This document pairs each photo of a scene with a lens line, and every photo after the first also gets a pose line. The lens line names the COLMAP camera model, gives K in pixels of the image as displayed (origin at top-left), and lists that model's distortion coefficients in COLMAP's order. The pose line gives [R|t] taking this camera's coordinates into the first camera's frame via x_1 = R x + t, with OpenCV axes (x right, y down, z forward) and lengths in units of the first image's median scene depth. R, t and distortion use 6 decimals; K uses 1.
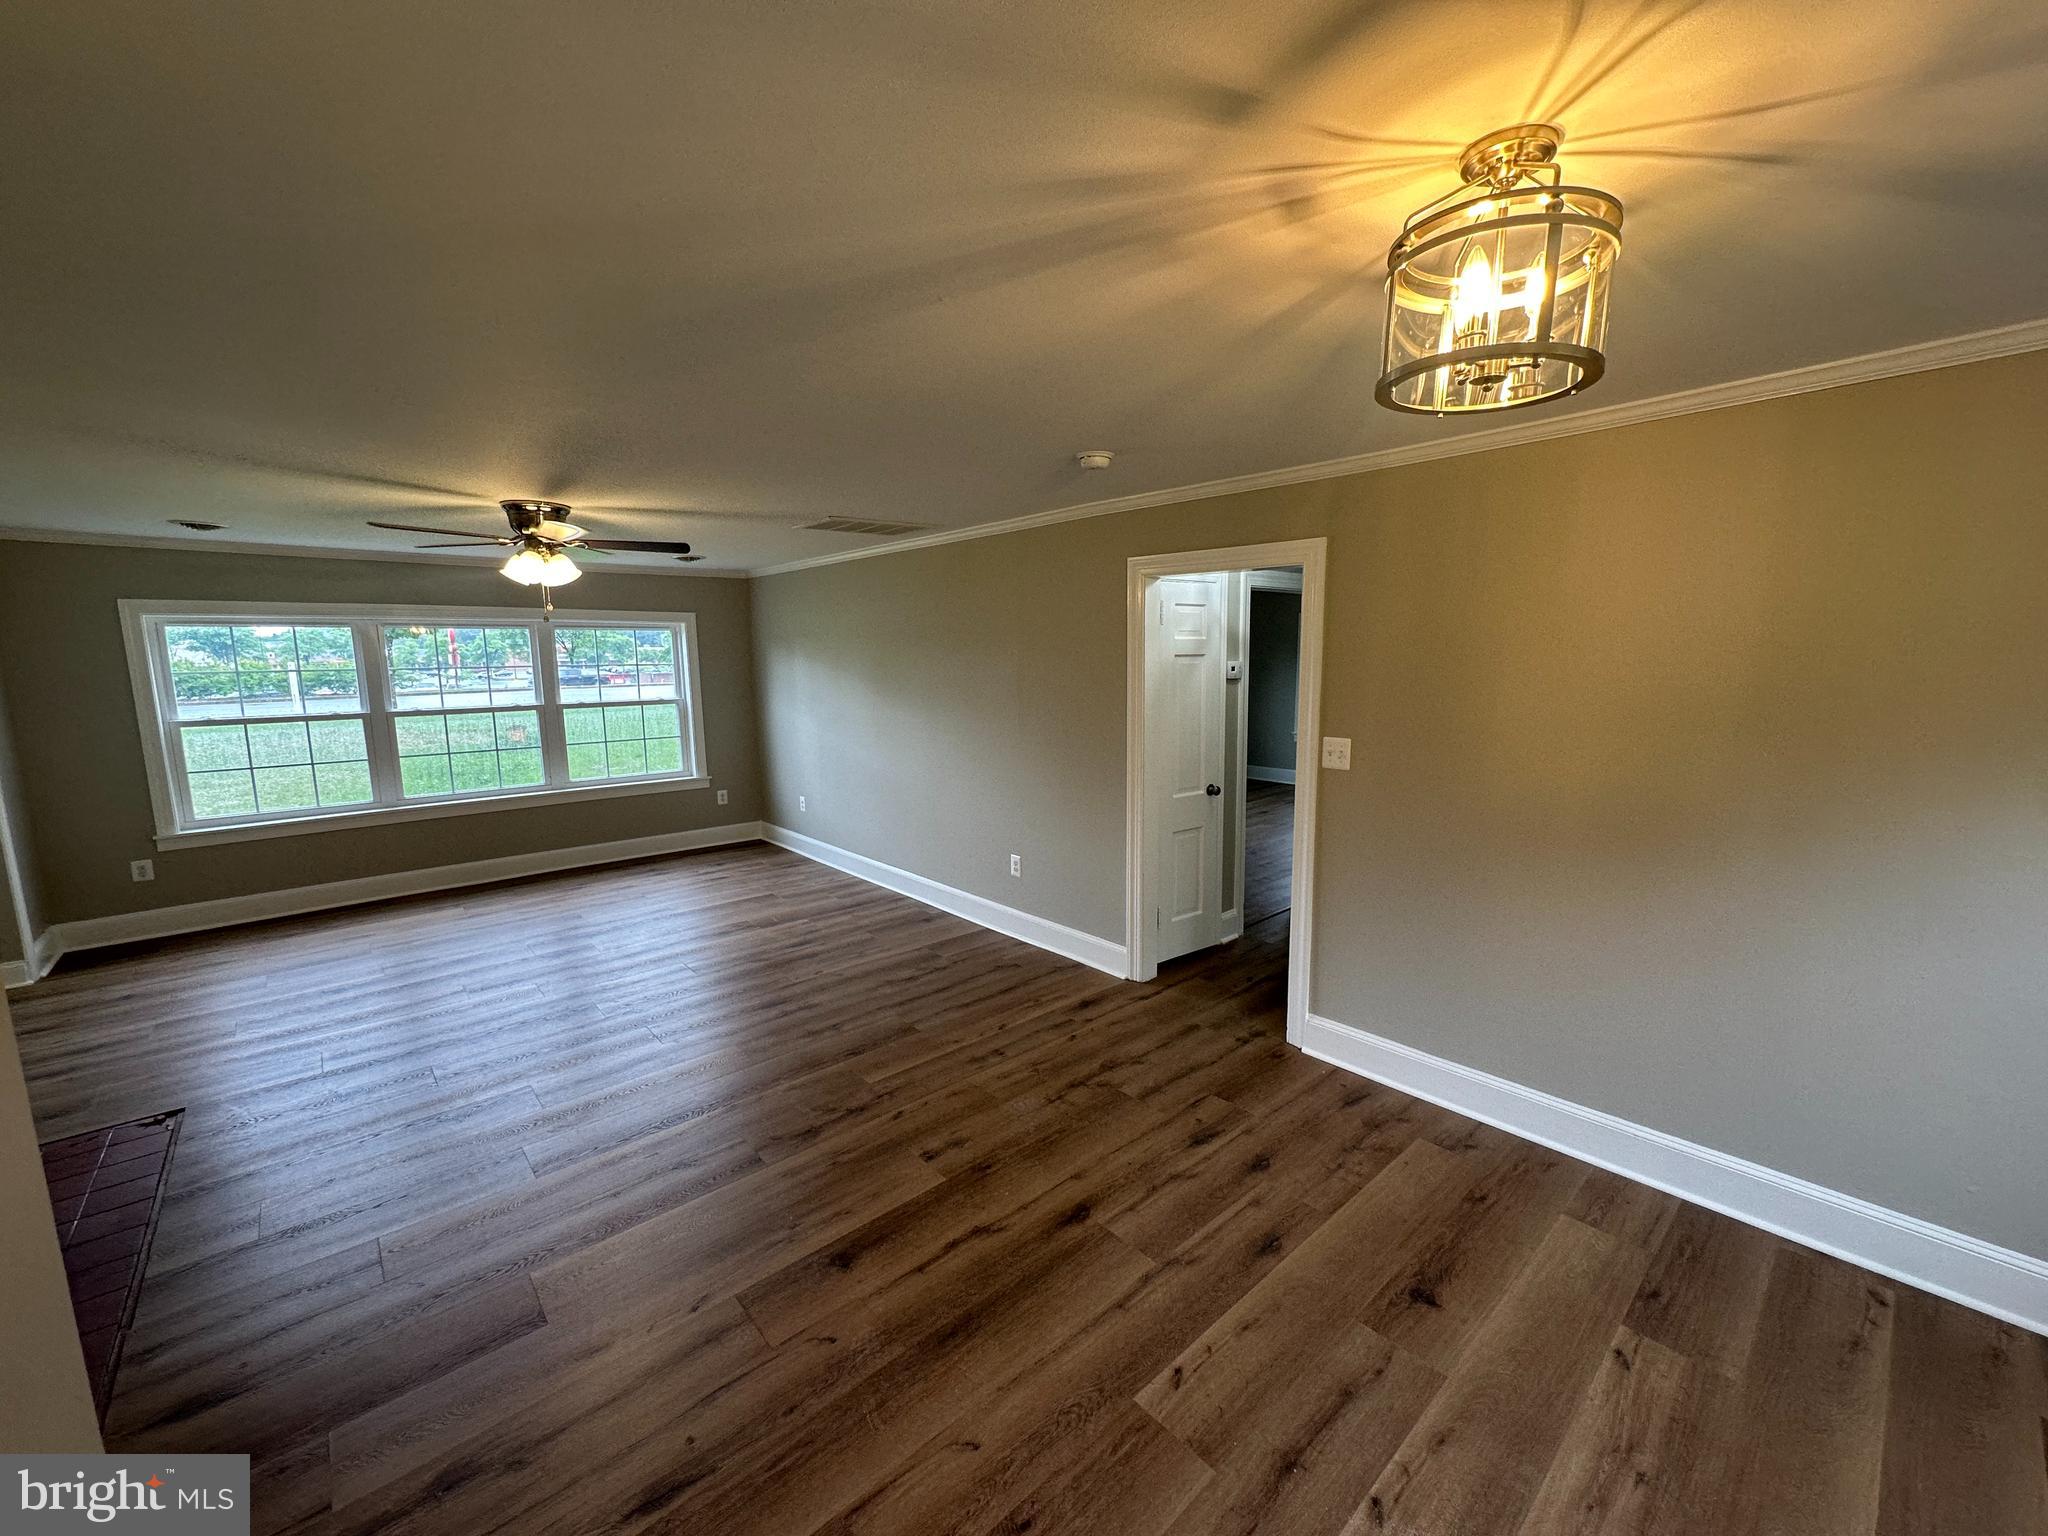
lens RADIAL K [[815.7, 0, 1020.1], [0, 815.7, 773.7], [0, 0, 1]] dist [-0.002730, 0.000067]
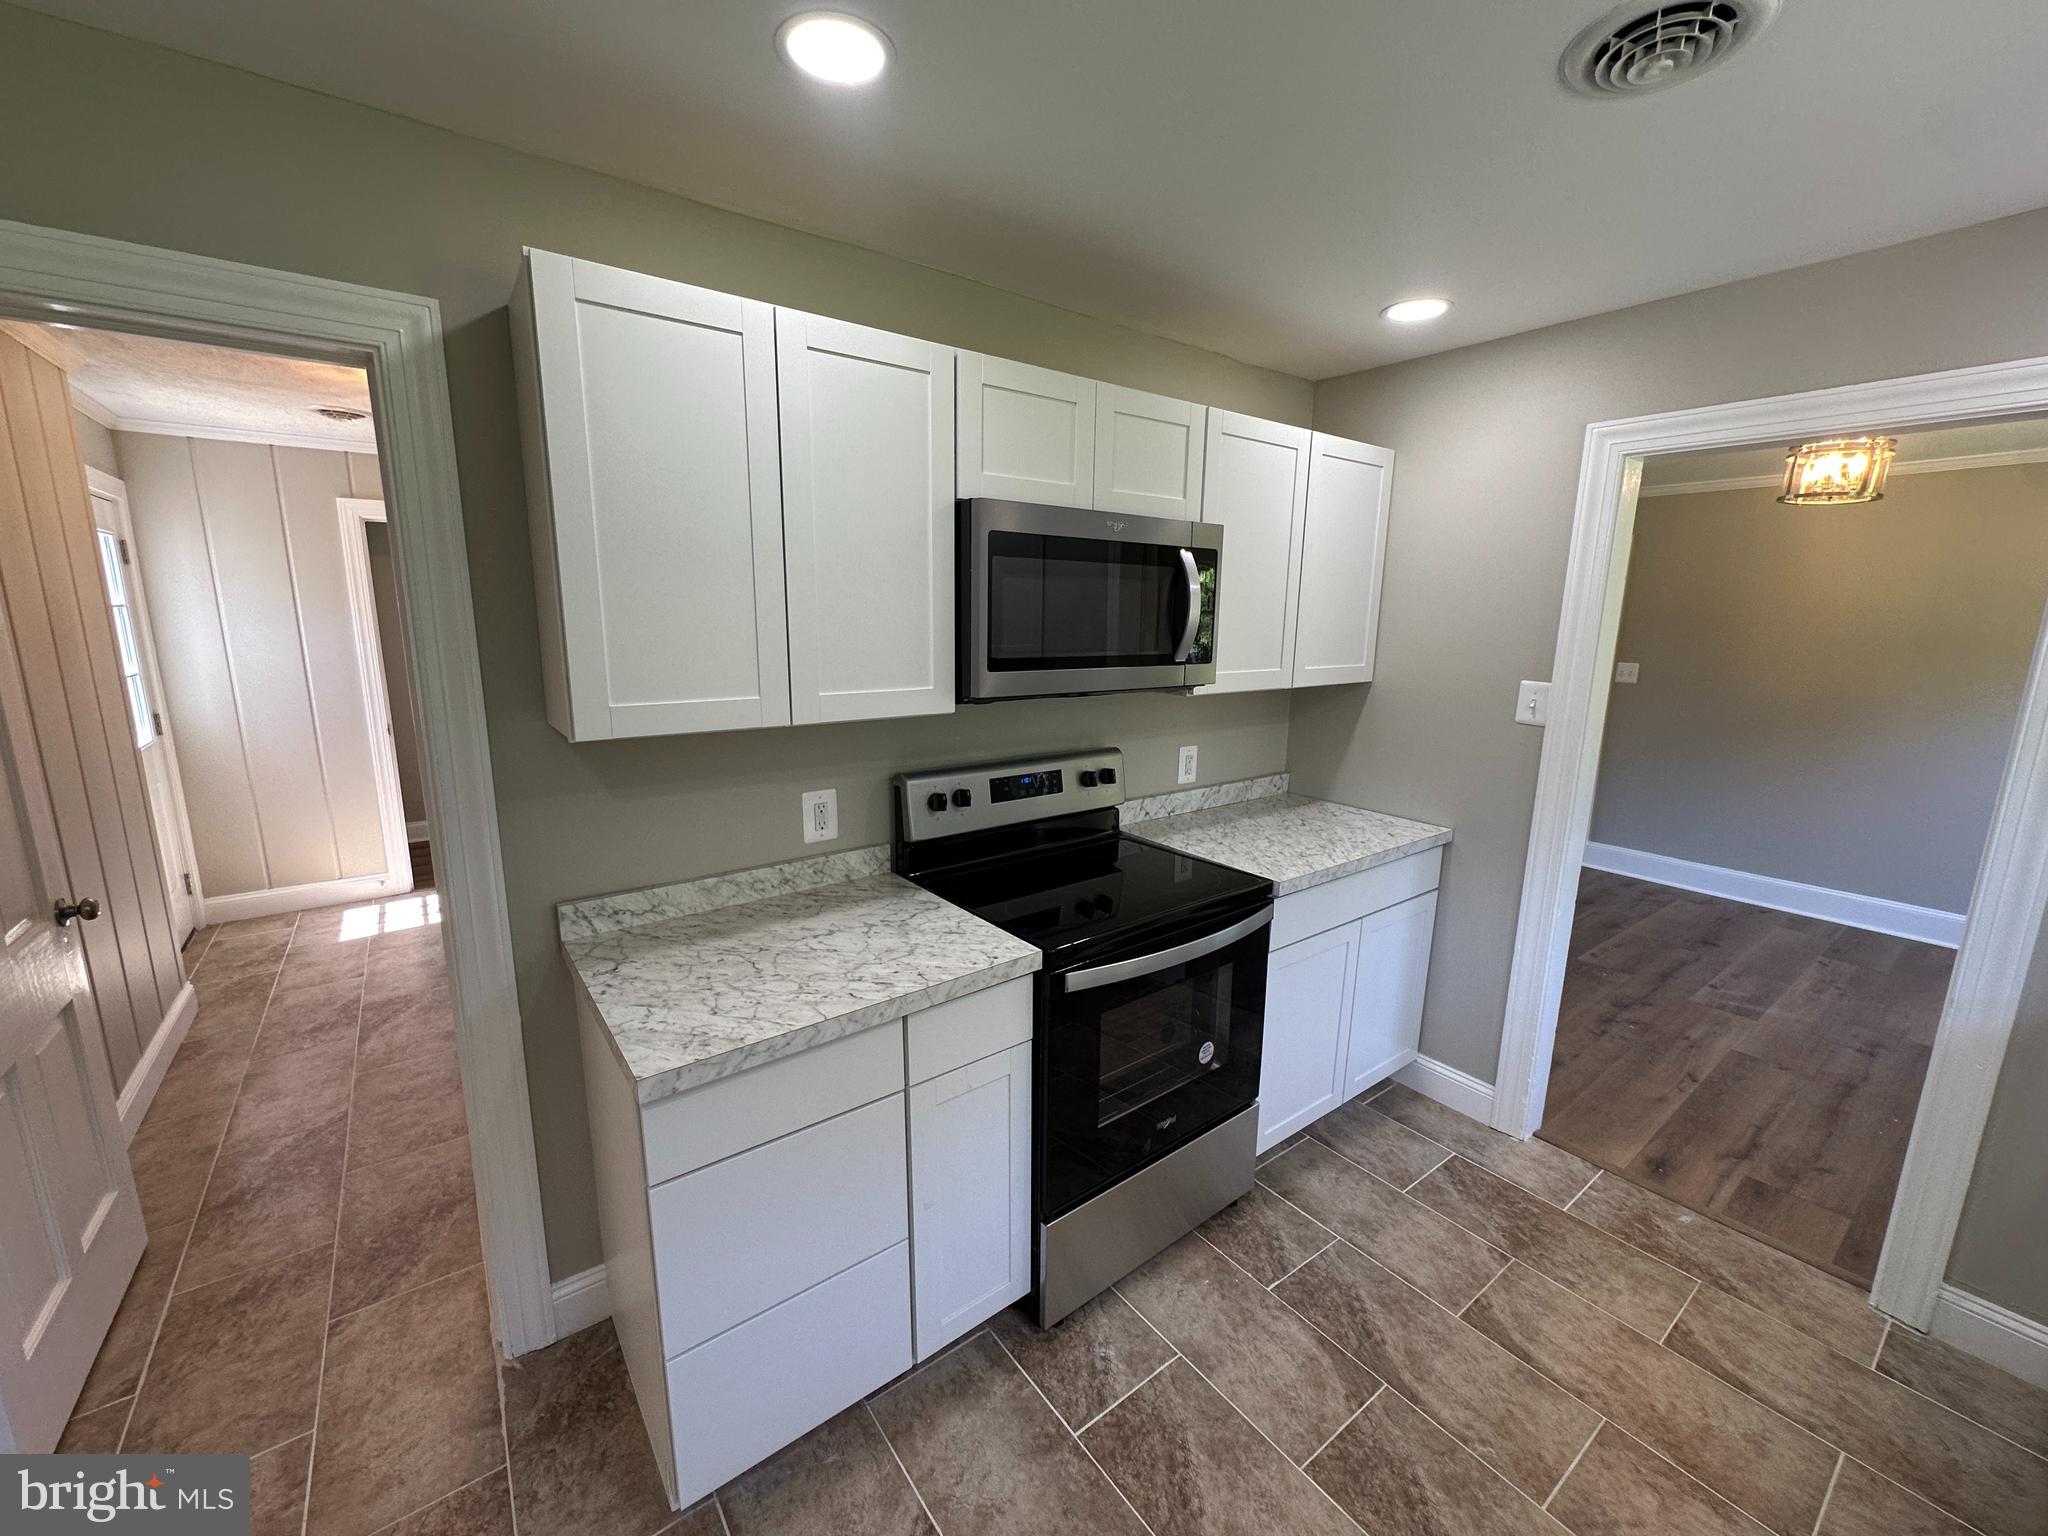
lens RADIAL K [[815.7, 0, 1008.8], [0, 815.7, 767.8], [0, 0, 1]] dist [-0.002730, 0.000067]
pose [[0.995568, 0.038226, -0.085930, -1.051394], [-0.033746, 0.998024, 0.053007, 0.183181], [0.087787, -0.049872, 0.994890, -1.094402]]
